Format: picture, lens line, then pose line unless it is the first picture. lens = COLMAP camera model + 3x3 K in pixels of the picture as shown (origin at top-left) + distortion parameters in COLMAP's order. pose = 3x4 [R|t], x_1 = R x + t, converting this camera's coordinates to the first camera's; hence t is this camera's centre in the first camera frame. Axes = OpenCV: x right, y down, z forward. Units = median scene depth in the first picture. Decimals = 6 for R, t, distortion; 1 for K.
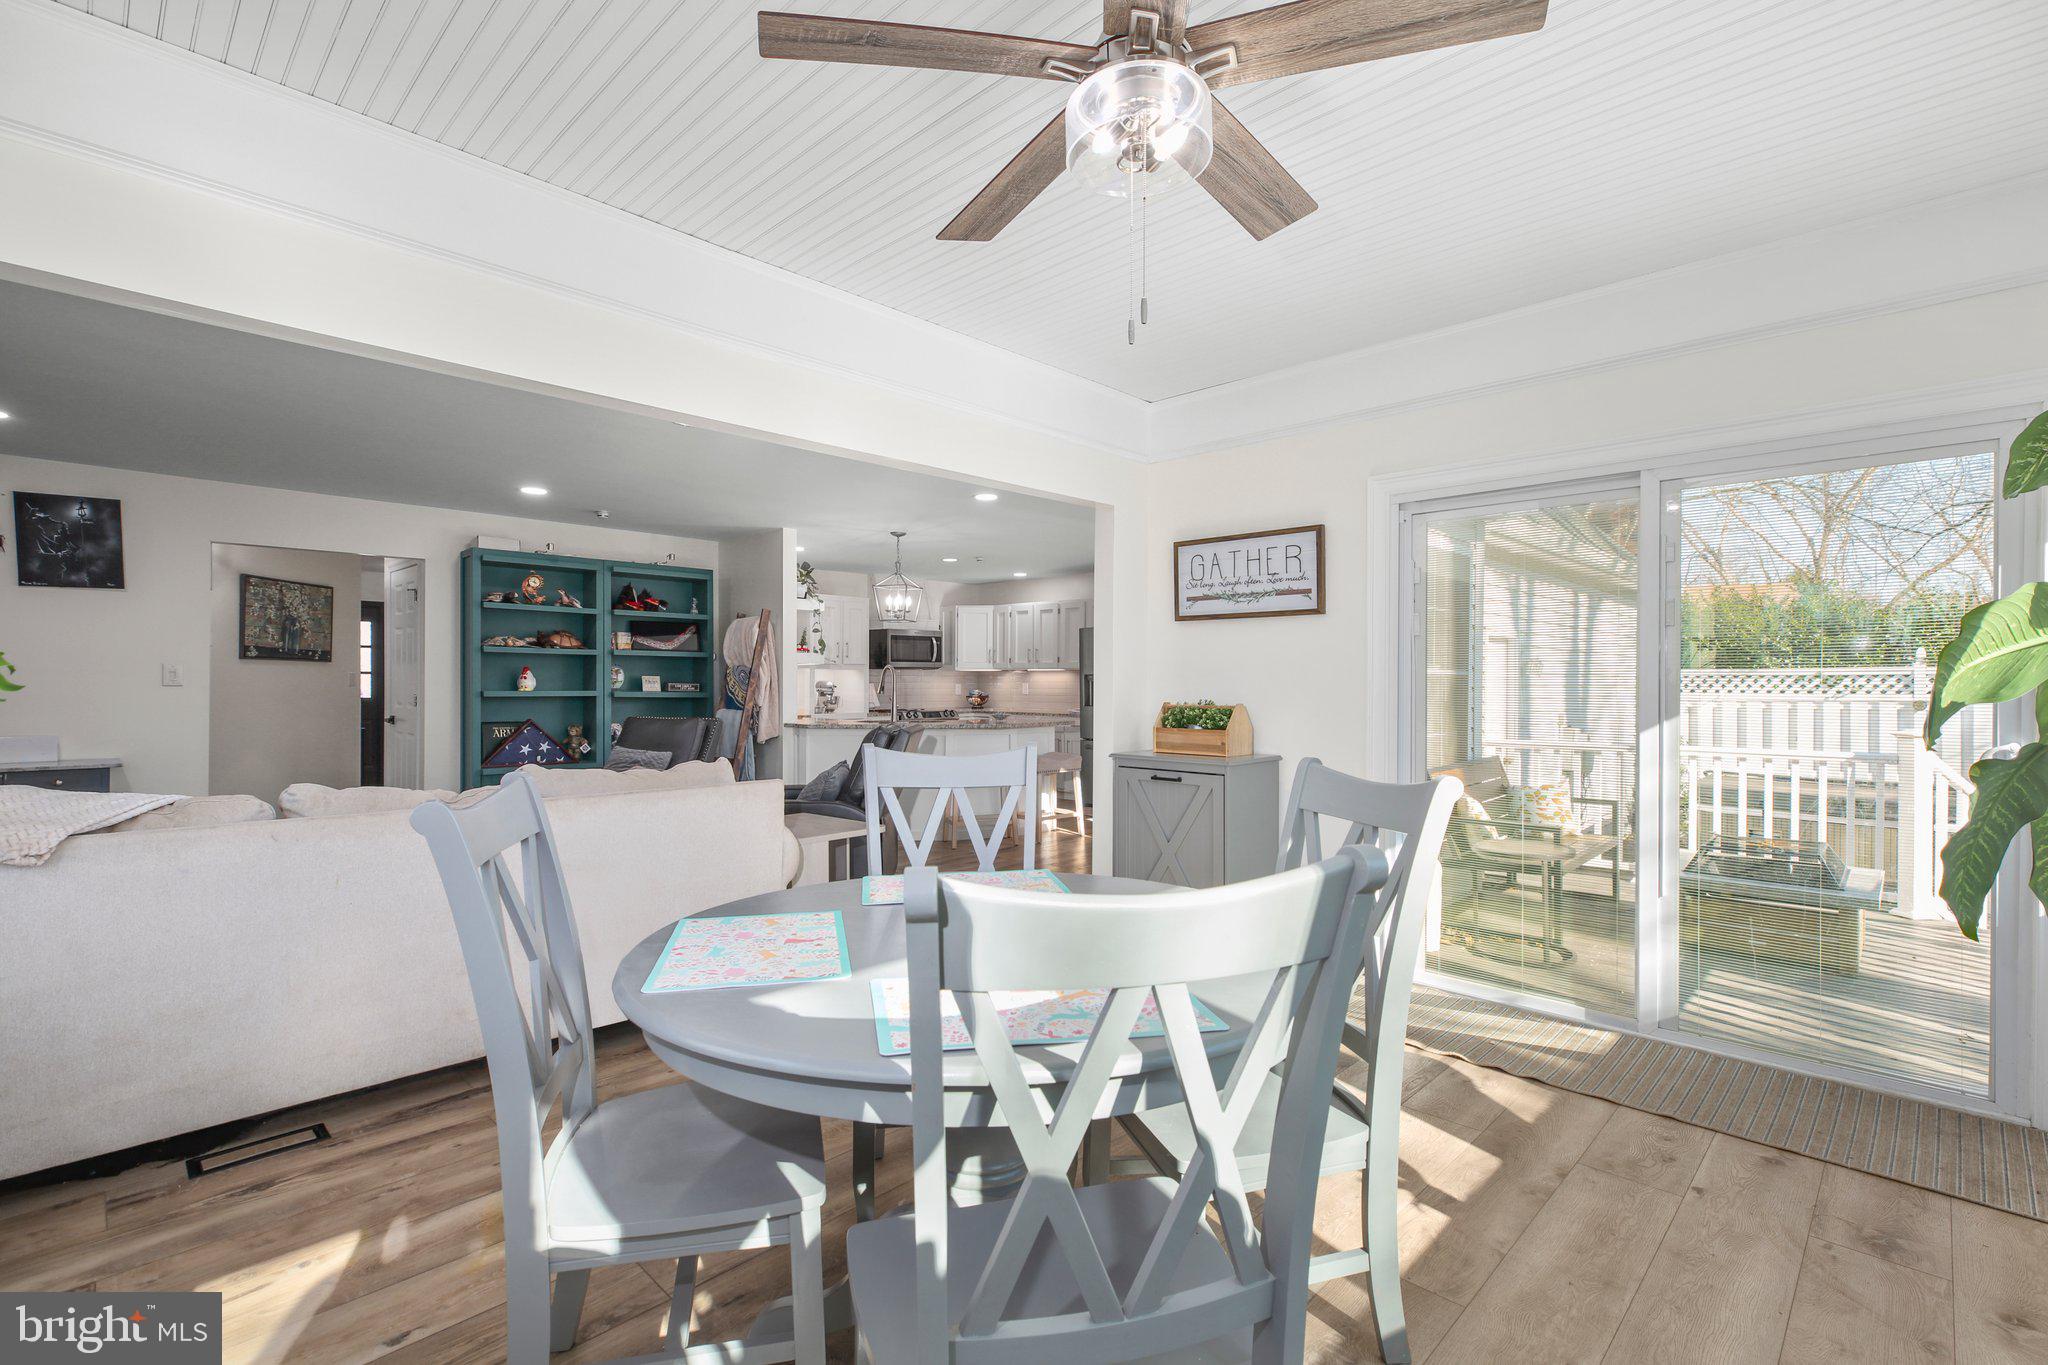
lens RADIAL K [[921.1, 0, 1035.5], [0, 921.1, 687.9], [0, 0, 1]] dist [0.009470, -0.001716]
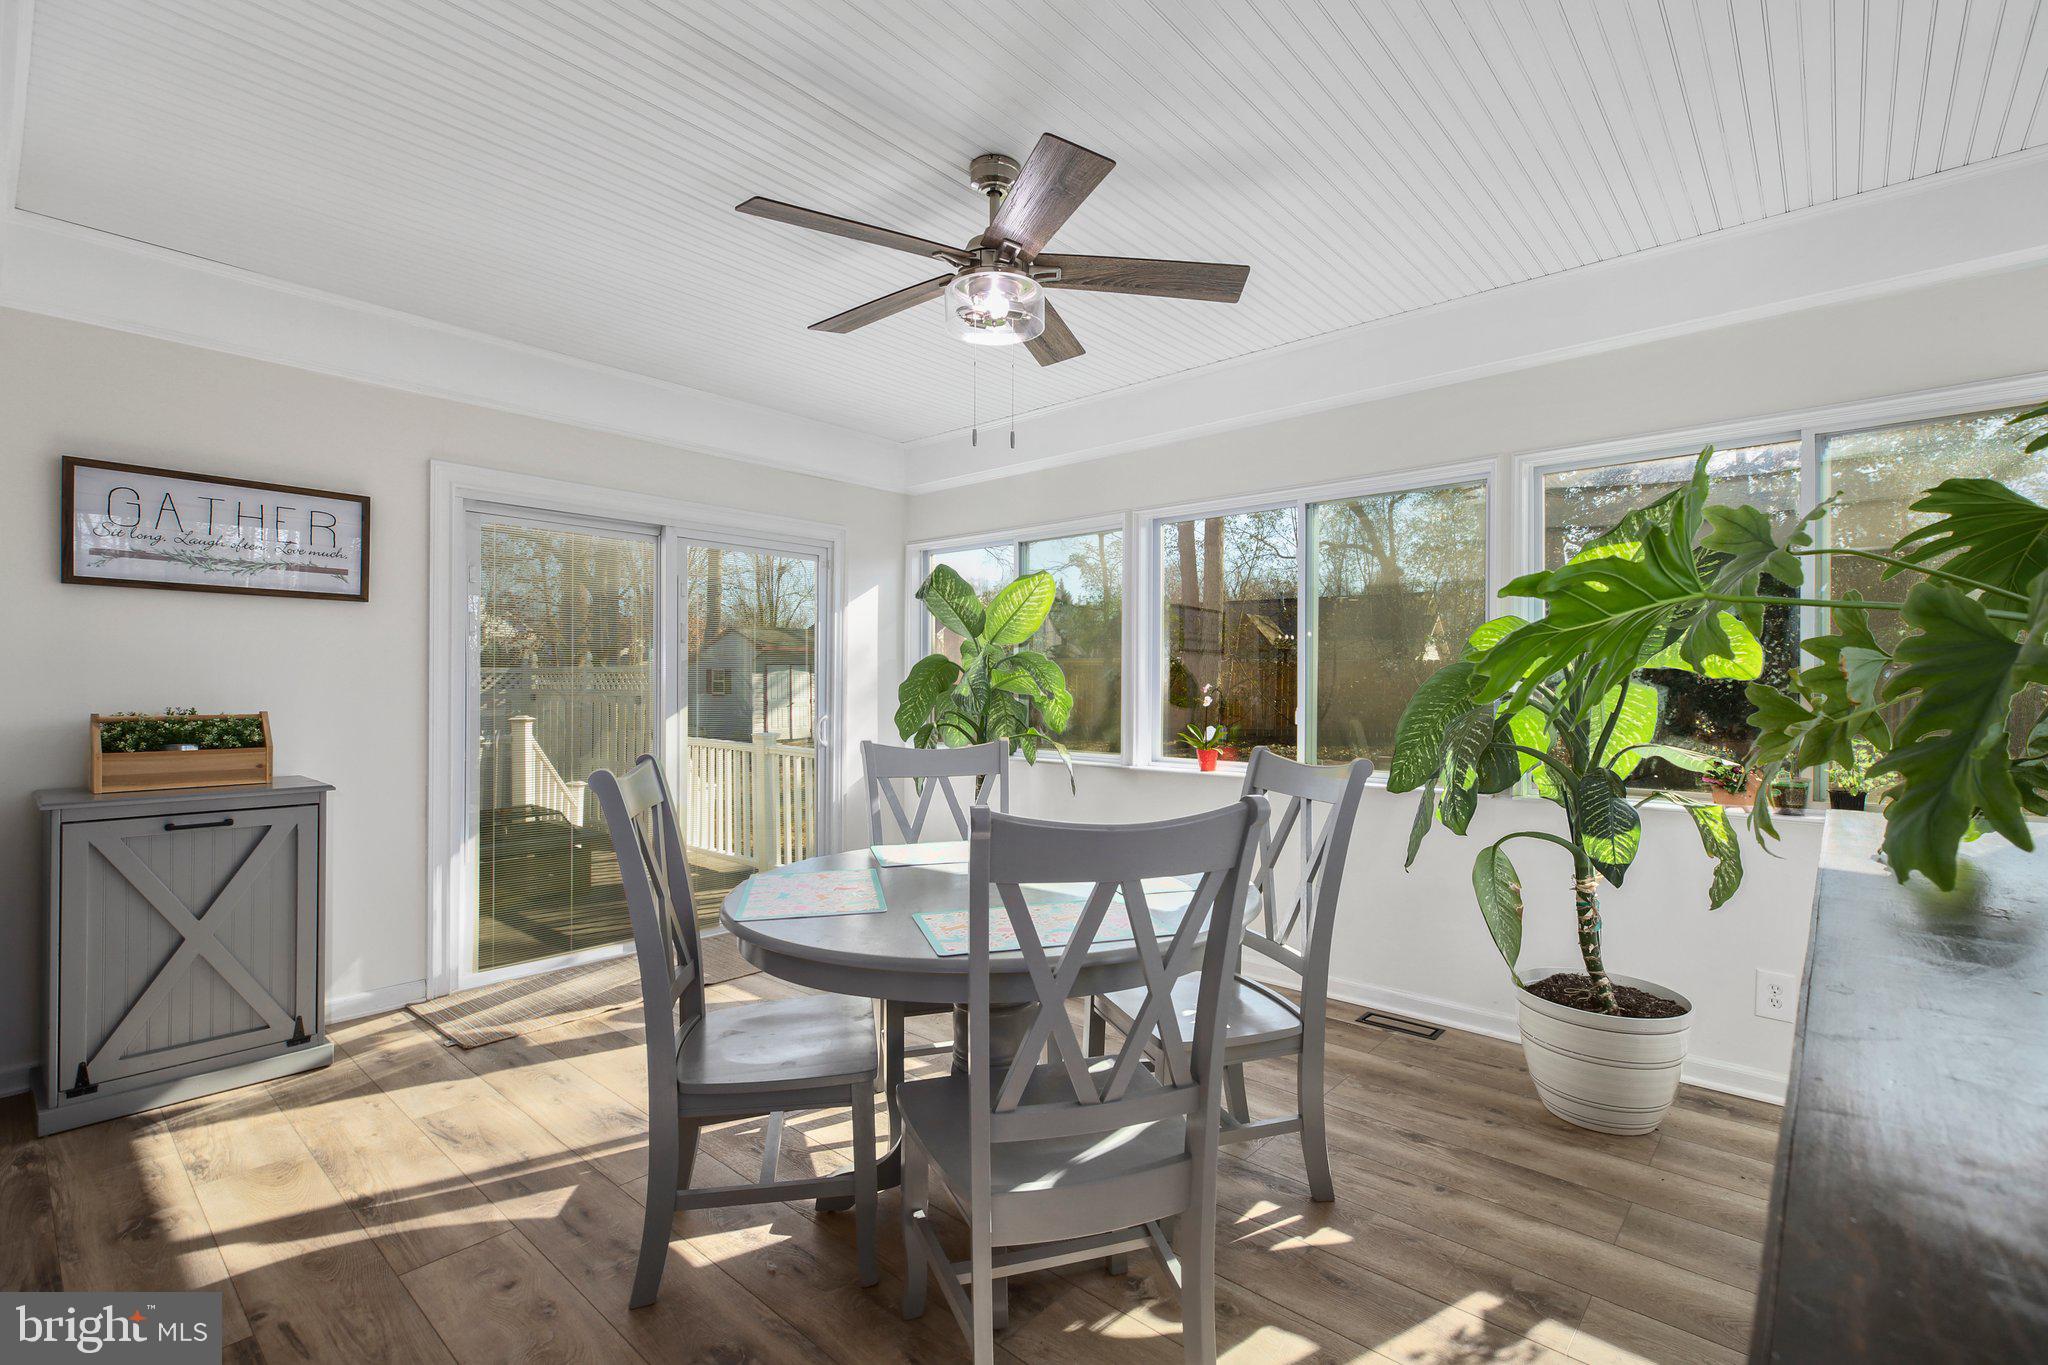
lens RADIAL K [[921.1, 0, 1042.0], [0, 921.1, 689.9], [0, 0, 1]] dist [0.009470, -0.001716]
pose [[-0.047318, -0.007797, 0.998849, -0.325933], [0.003155, 0.999963, 0.007955, -0.002237], [-0.998875, 0.003528, -0.047292, 0.238283]]
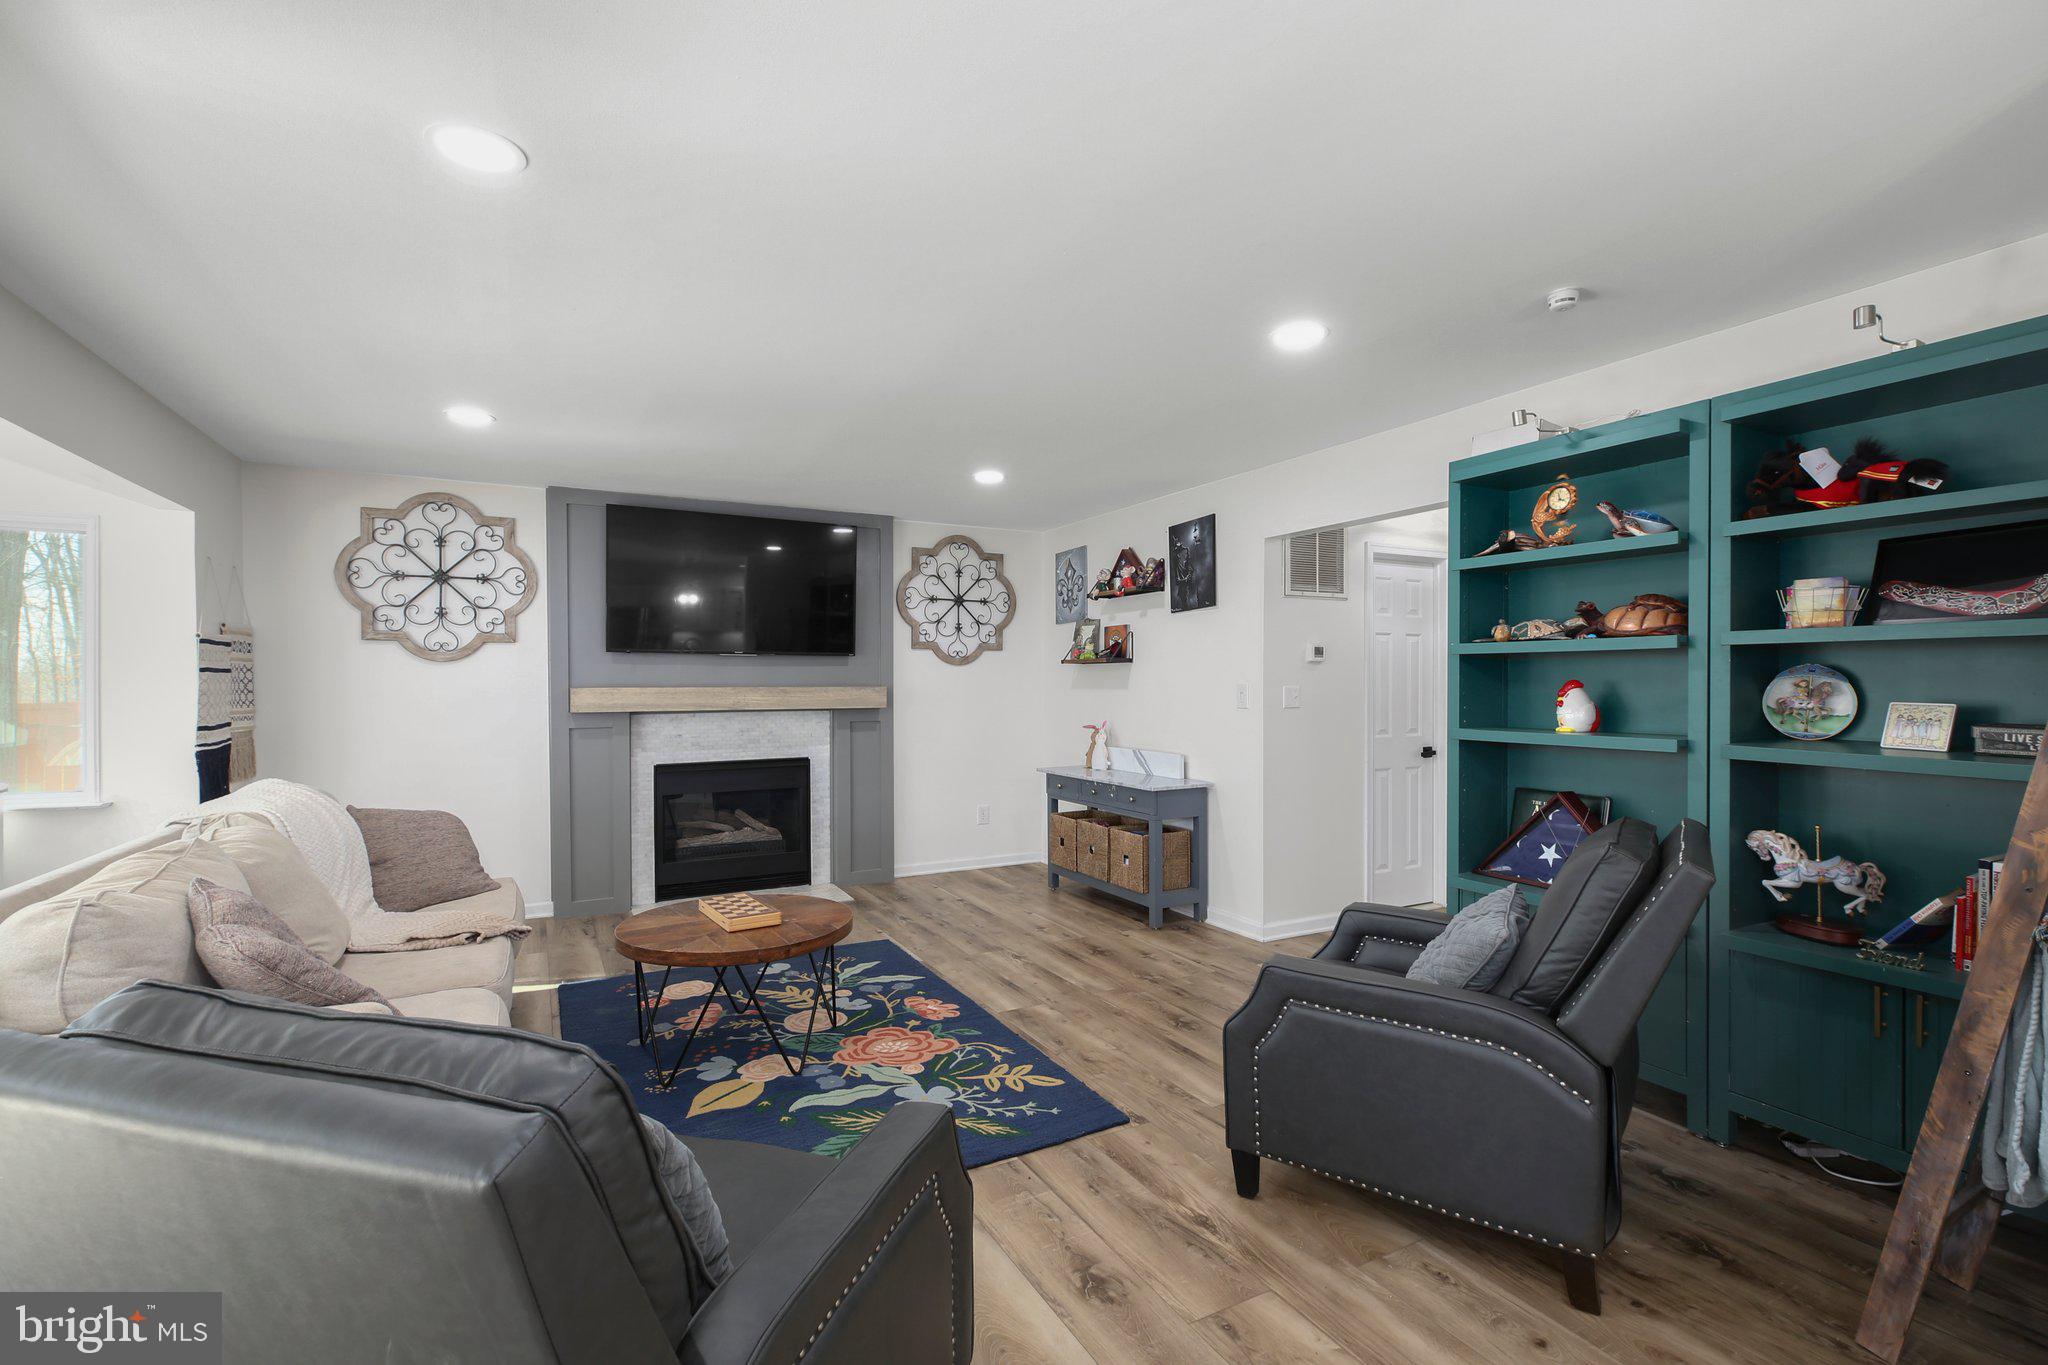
lens RADIAL K [[921.1, 0, 1030.1], [0, 921.1, 686.5], [0, 0, 1]] dist [0.009470, -0.001716]
pose [[-0.302634, 0.001159, -0.953106, -0.016853], [-0.002692, 0.999994, 0.002071, -0.019356], [0.953103, 0.003193, -0.302630, 0.850237]]
